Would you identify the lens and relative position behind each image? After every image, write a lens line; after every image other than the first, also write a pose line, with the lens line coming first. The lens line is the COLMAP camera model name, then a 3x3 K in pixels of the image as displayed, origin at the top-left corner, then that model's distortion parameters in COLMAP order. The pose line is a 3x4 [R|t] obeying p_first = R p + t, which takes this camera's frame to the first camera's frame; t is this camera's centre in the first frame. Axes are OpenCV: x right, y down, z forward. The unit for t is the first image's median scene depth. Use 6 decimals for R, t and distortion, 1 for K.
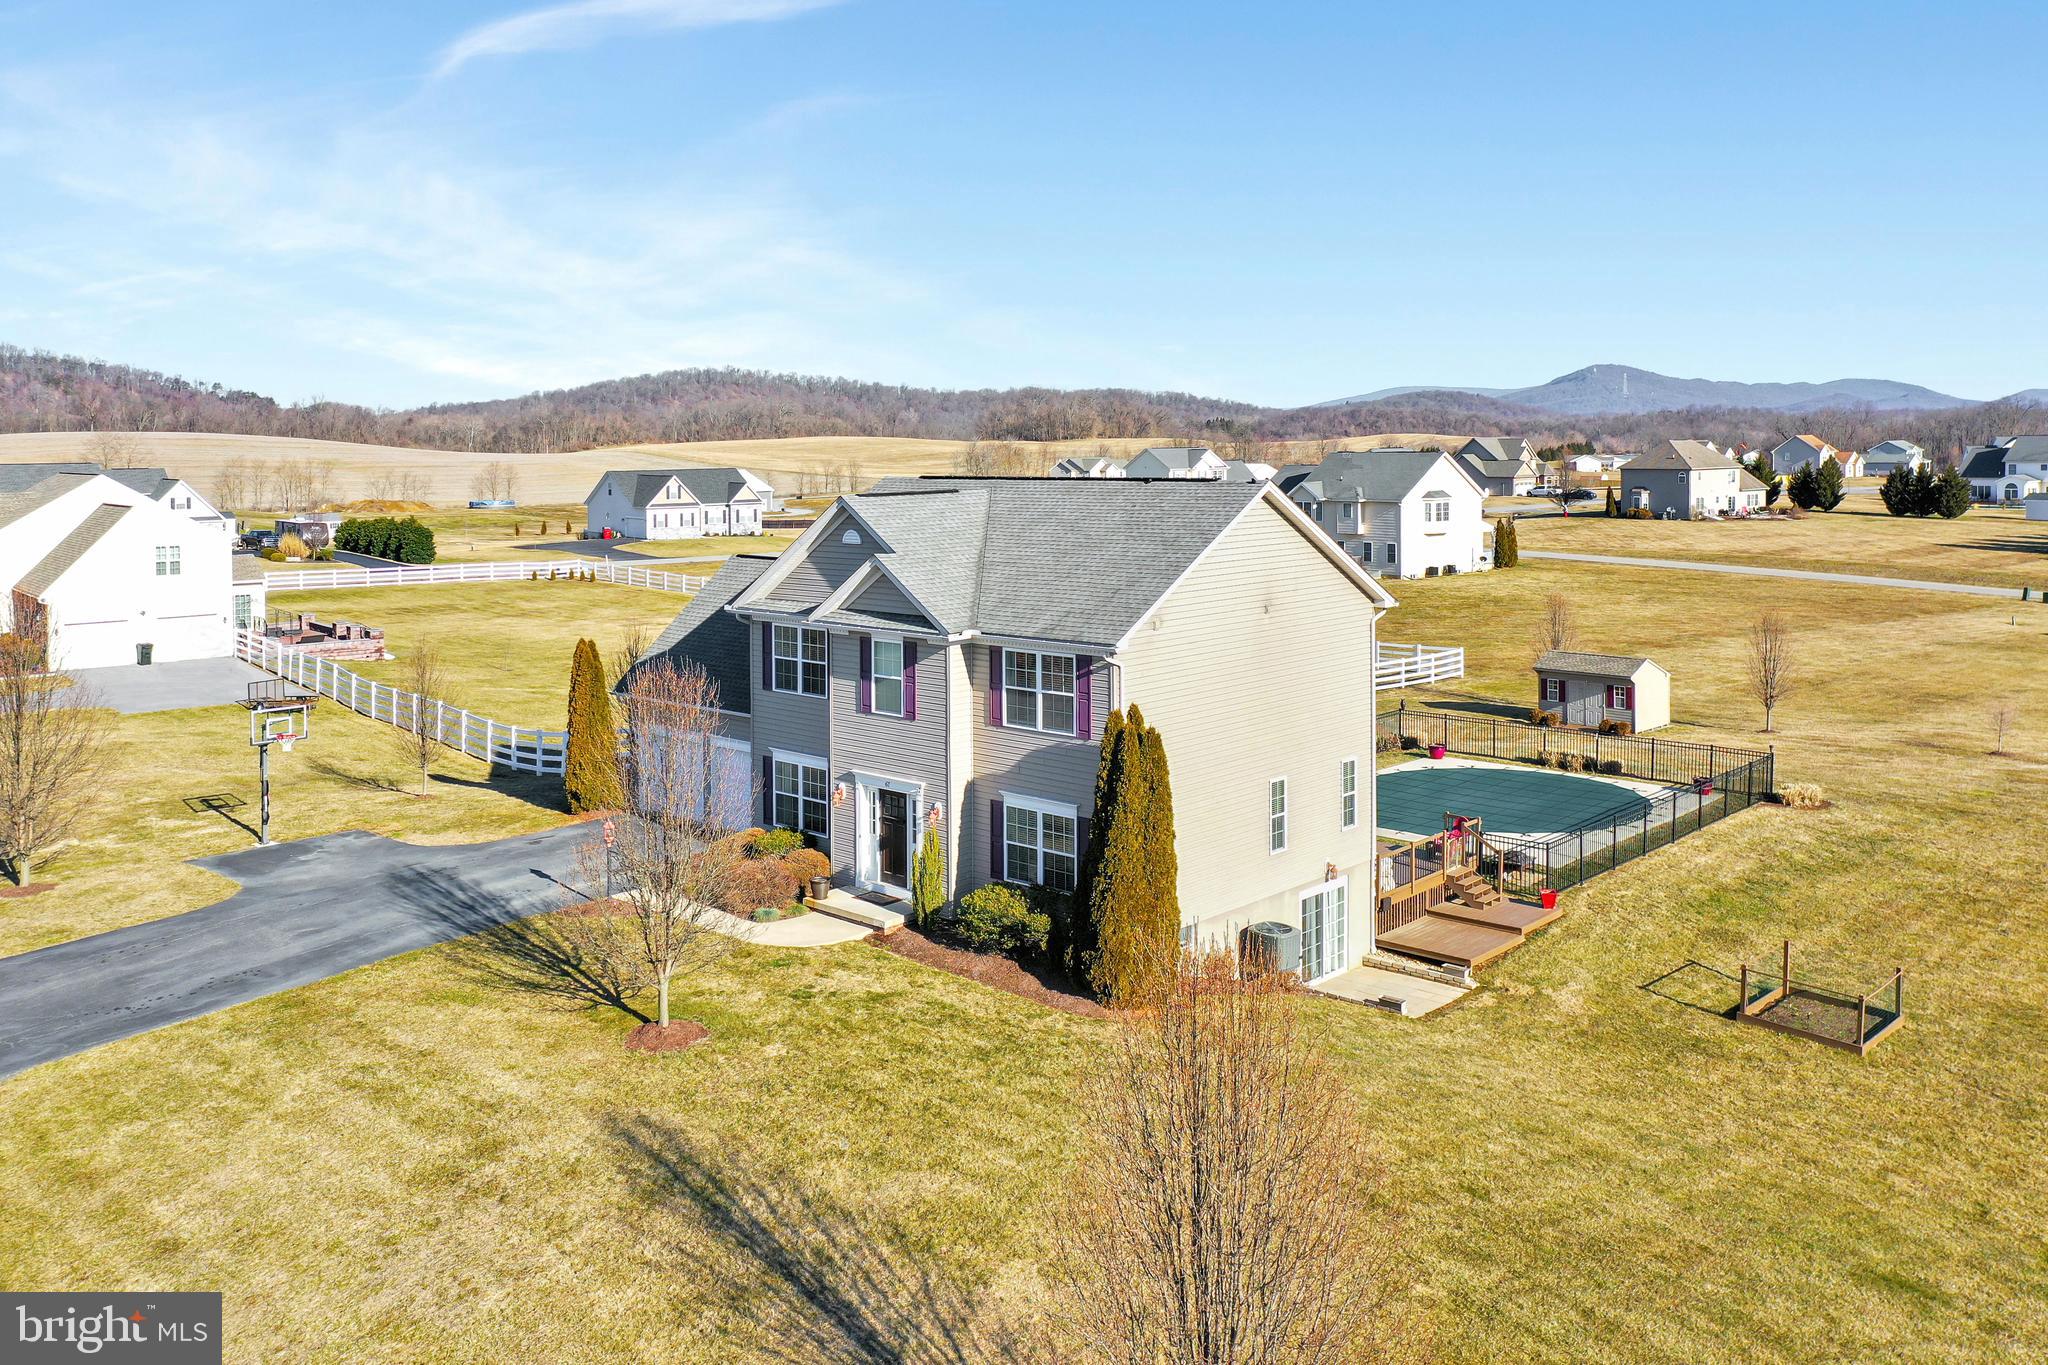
lens RADIAL K [[1680.1, 0, 1029.7], [0, 1680.1, 510.2], [0, 0, 1]] dist [-0.008807, 0.002067]
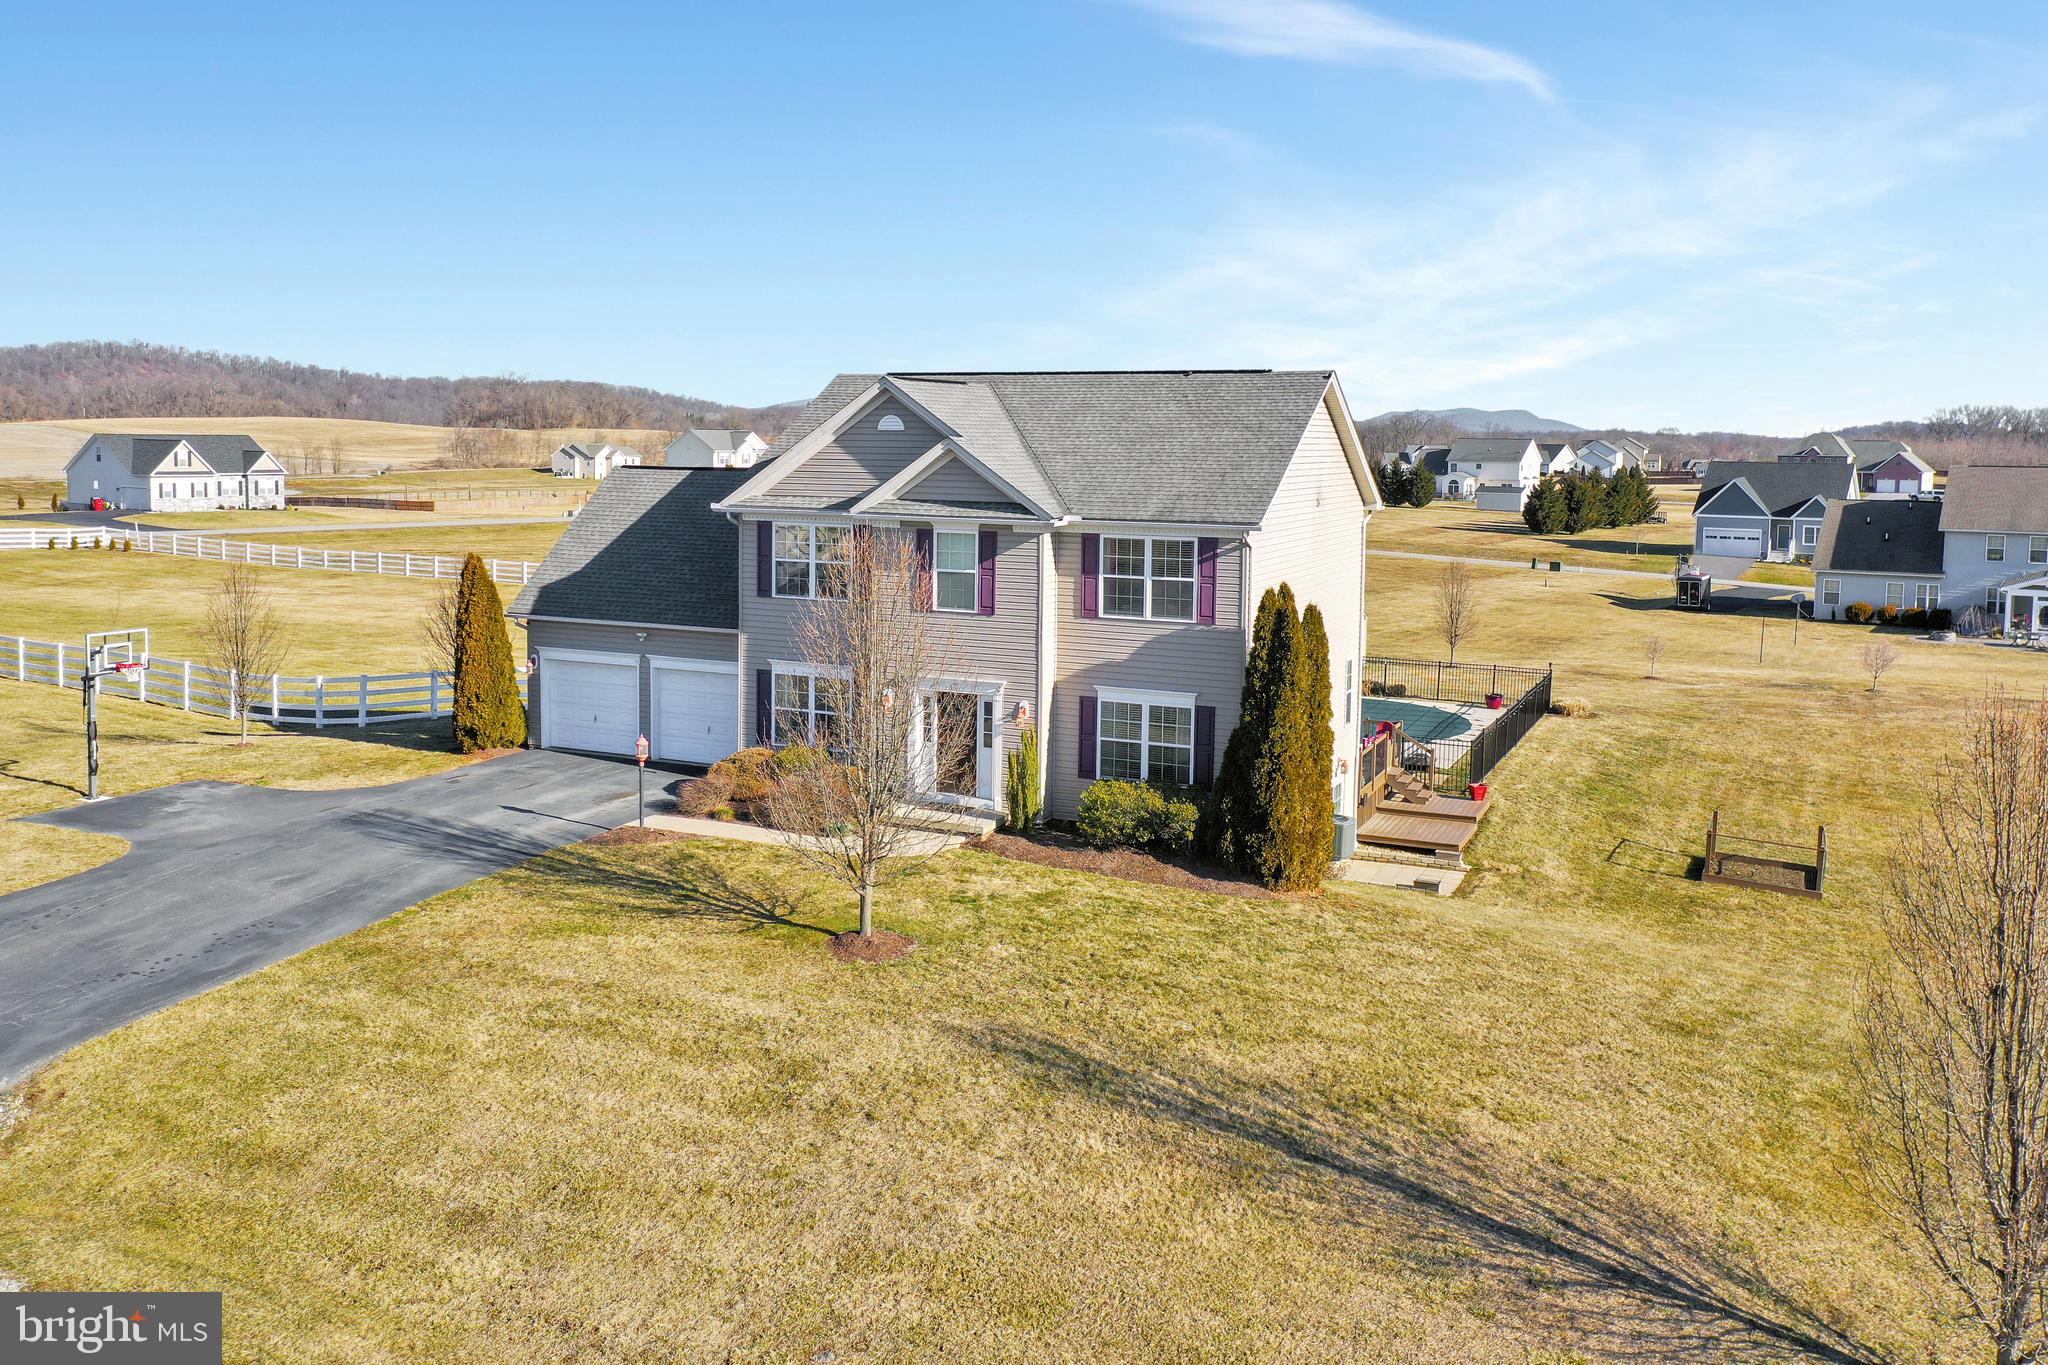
lens RADIAL K [[1651.7, 0, 1024.4], [0, 1651.7, 589.9], [0, 0, 1]] dist [0.000759, -0.000657]
pose [[0.948928, -0.004577, 0.315460, -0.283028], [-0.010769, 0.998842, 0.046886, 0.055741], [-0.315309, -0.047888, 0.947780, 0.101448]]
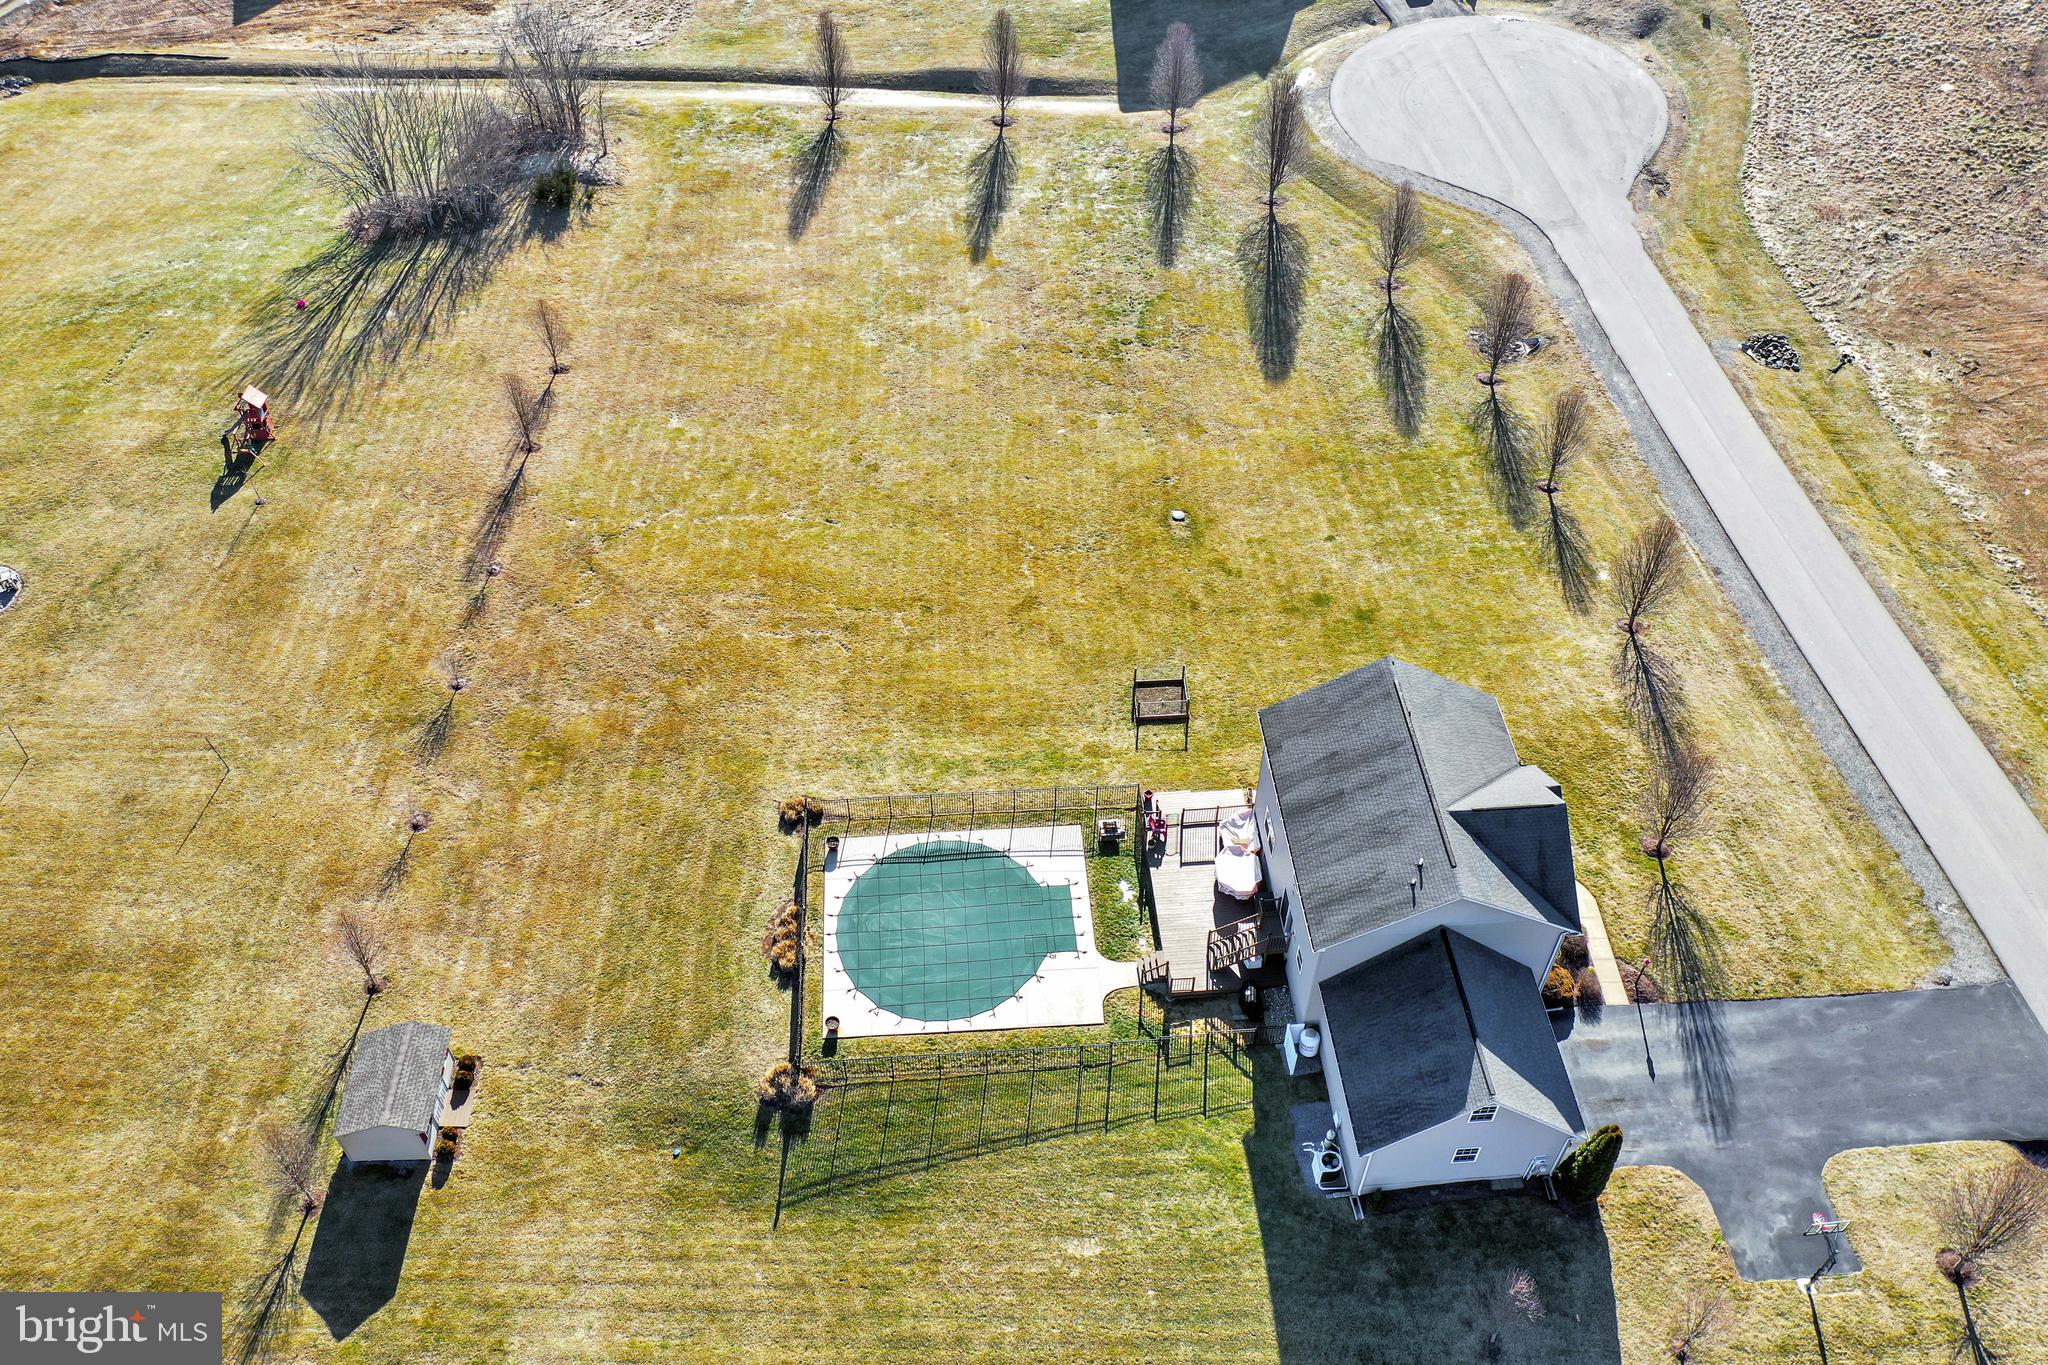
lens RADIAL K [[1630.0, 0, 1024.1], [0, 1630.0, 663.8], [0, 0, 1]] dist [0.001238, -0.009944]
pose [[-0.733554, -0.477230, 0.483890, -0.392563], [0.045772, 0.675682, 0.735771, -1.184156], [-0.678088, 0.561876, -0.473806, 1.818690]]
